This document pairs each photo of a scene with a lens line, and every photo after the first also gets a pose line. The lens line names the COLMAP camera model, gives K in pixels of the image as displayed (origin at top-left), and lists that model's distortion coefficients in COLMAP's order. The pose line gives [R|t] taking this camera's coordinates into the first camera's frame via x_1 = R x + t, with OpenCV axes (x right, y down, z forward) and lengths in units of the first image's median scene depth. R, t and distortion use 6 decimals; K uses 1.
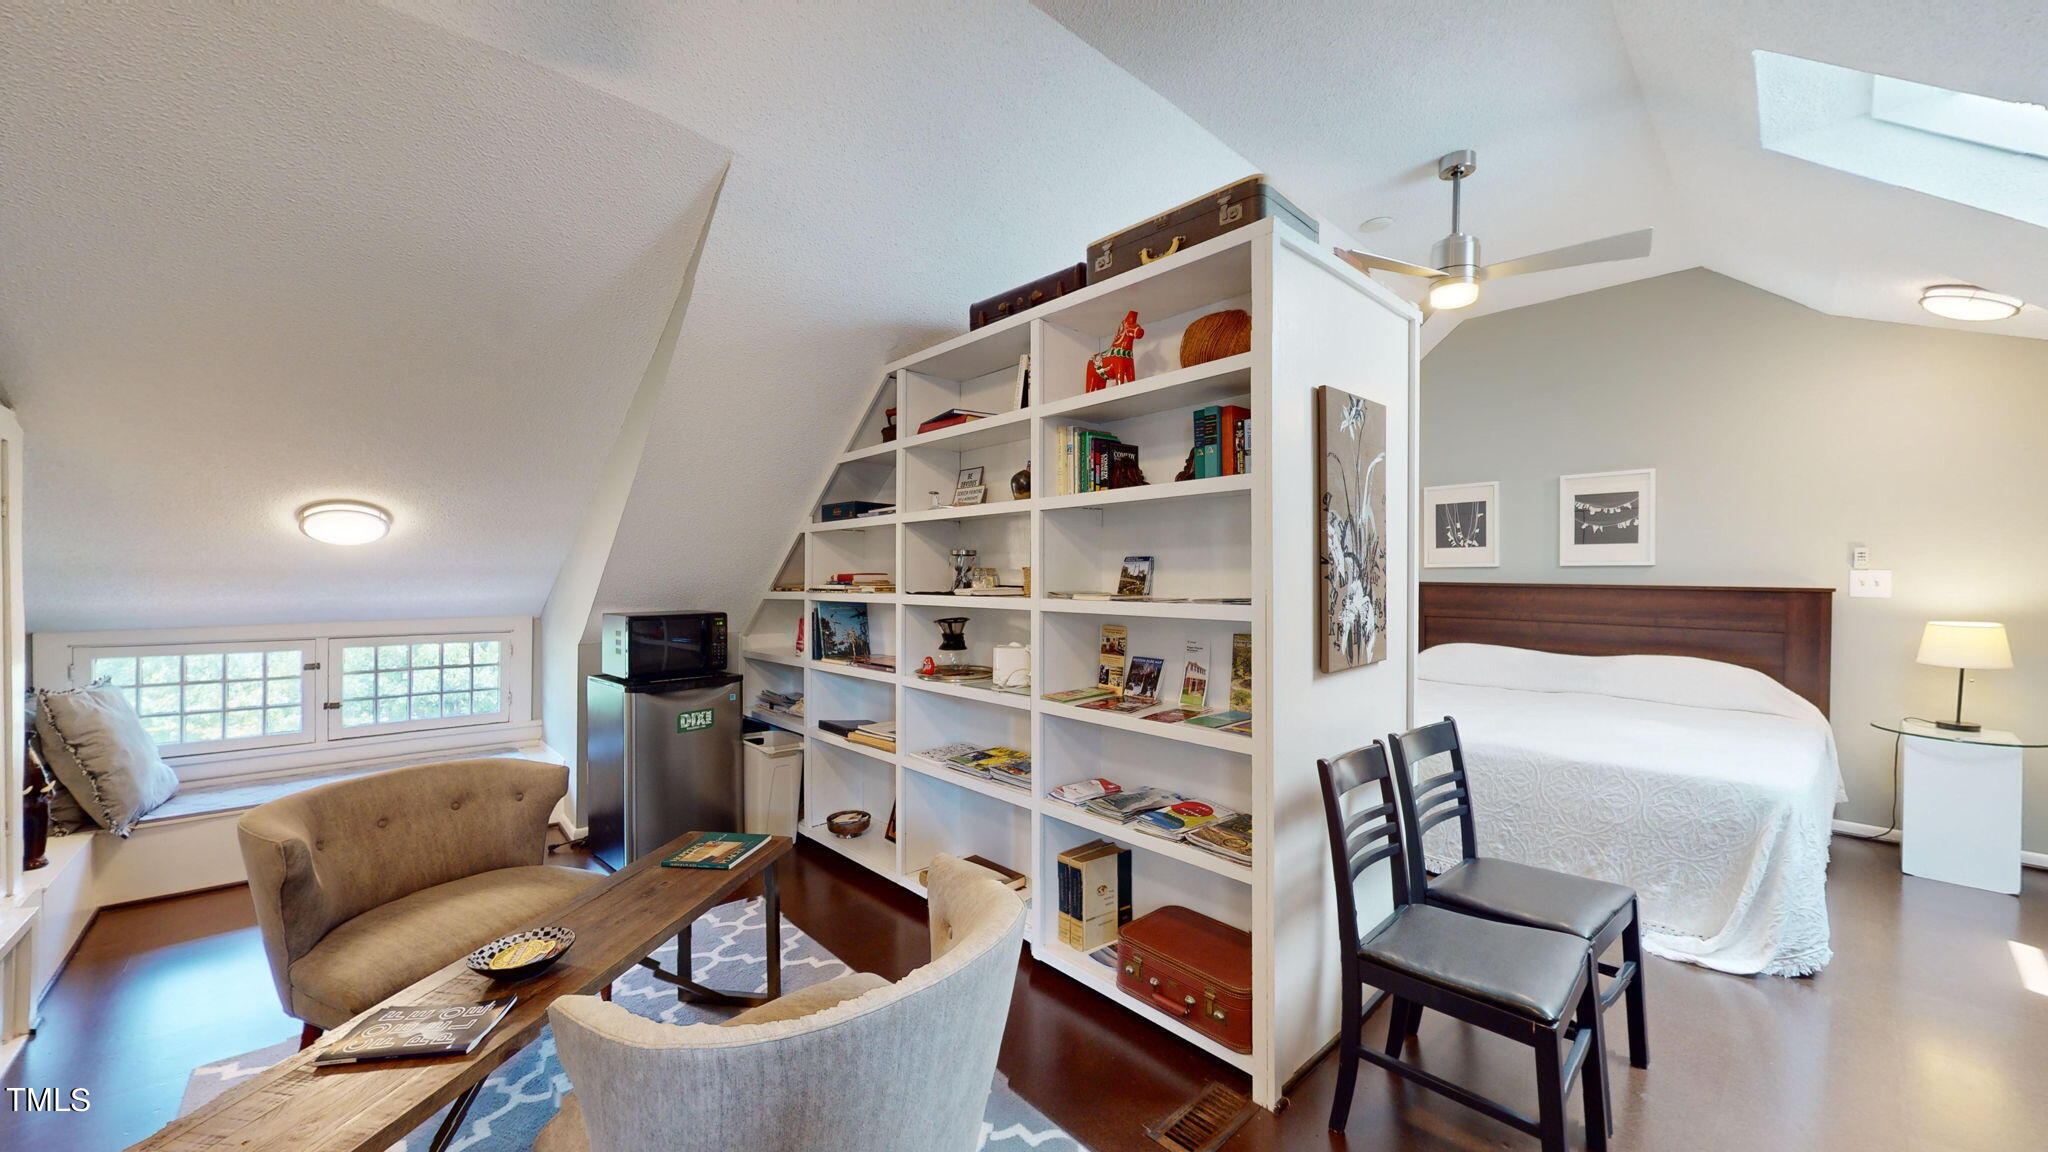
lens RADIAL K [[751.2, 0, 1025.5], [0, 751.2, 577.4], [0, 0, 1]] dist [-0.015080, -0.000197]
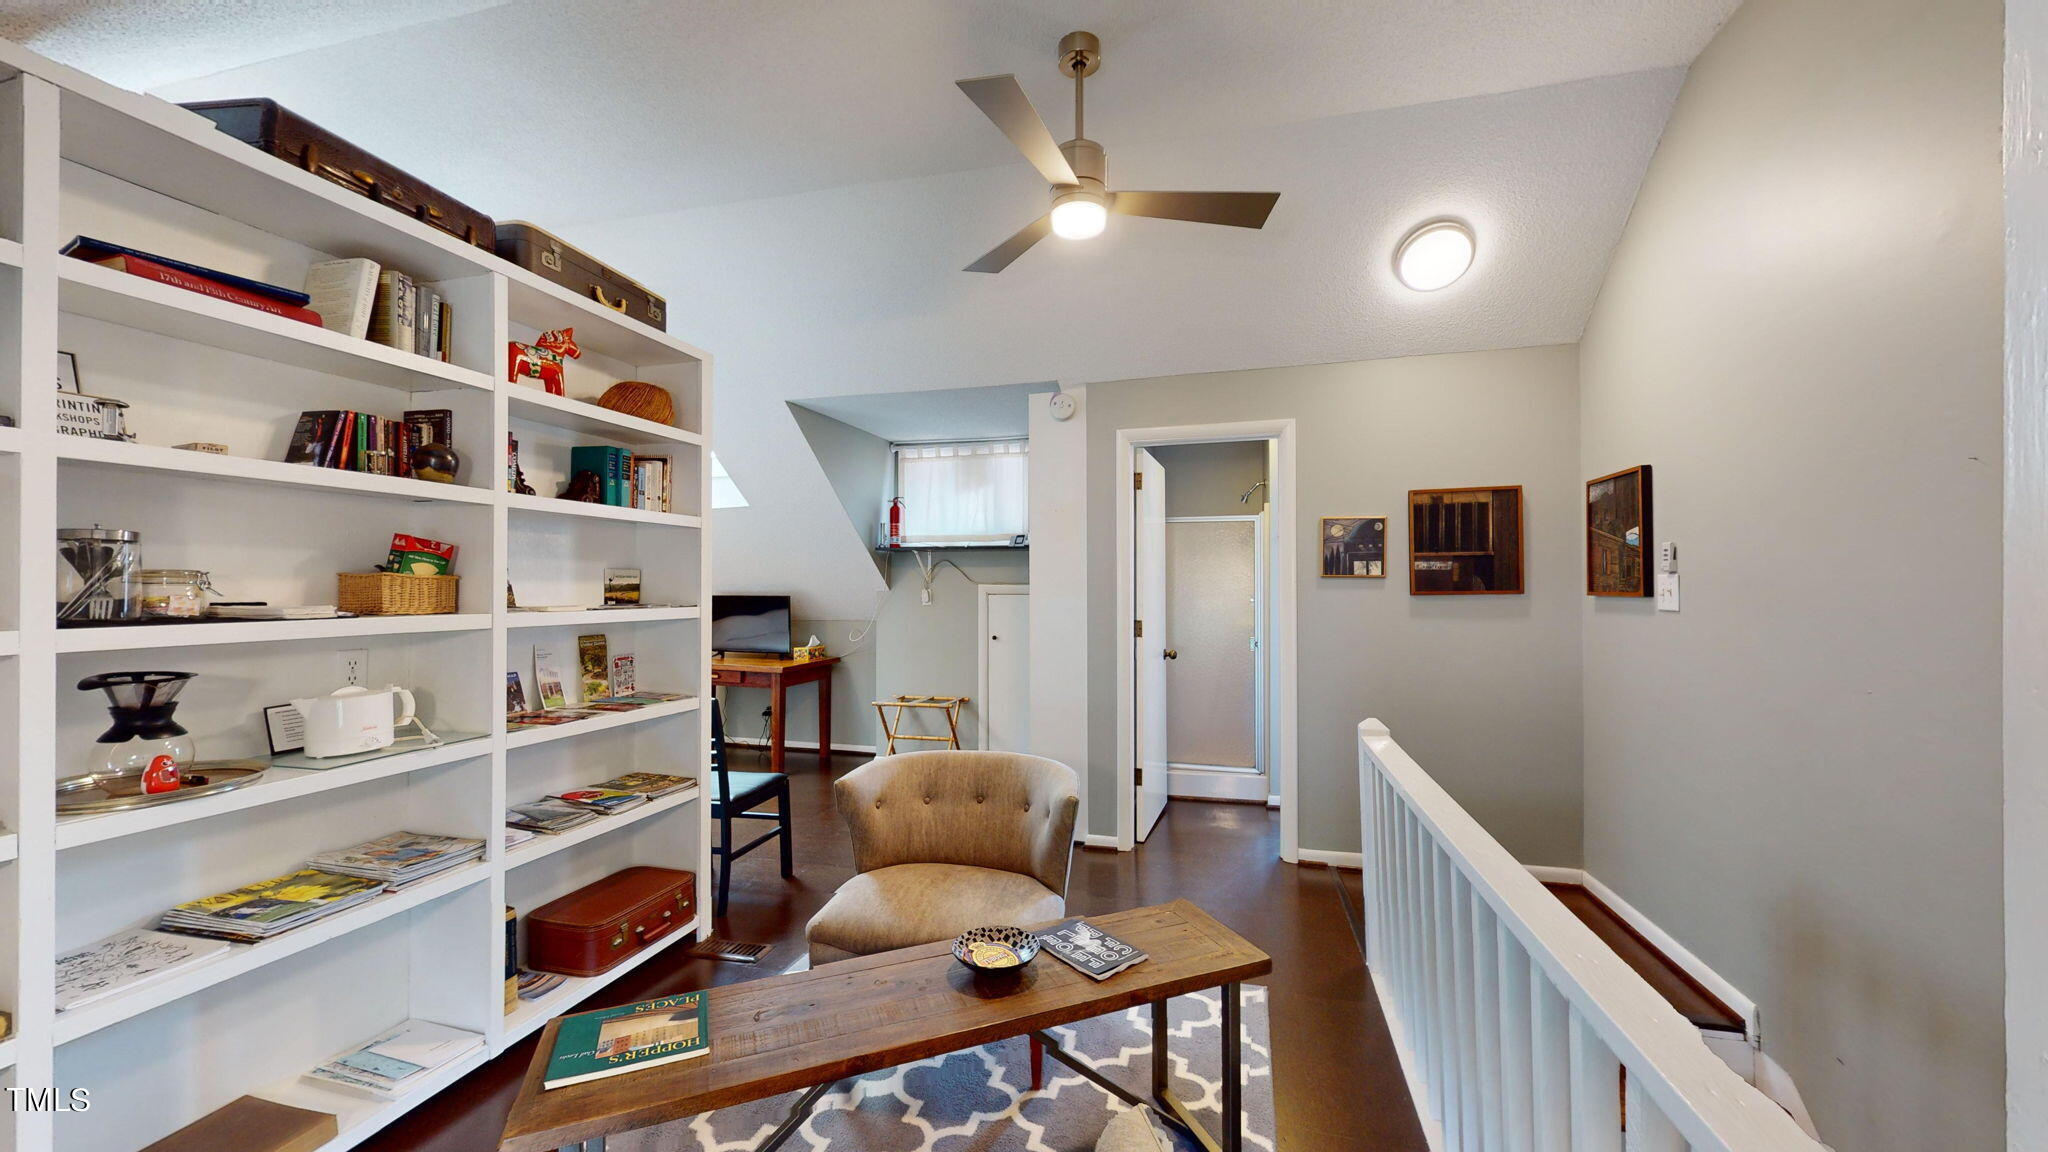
lens RADIAL K [[751.2, 0, 1025.1], [0, 751.2, 575.6], [0, 0, 1]] dist [-0.015080, -0.000197]
pose [[-0.531231, 0.010305, 0.847165, -1.068307], [-0.004738, 0.999874, -0.015133, -0.004823], [-0.847214, -0.012053, -0.531115, 1.023565]]
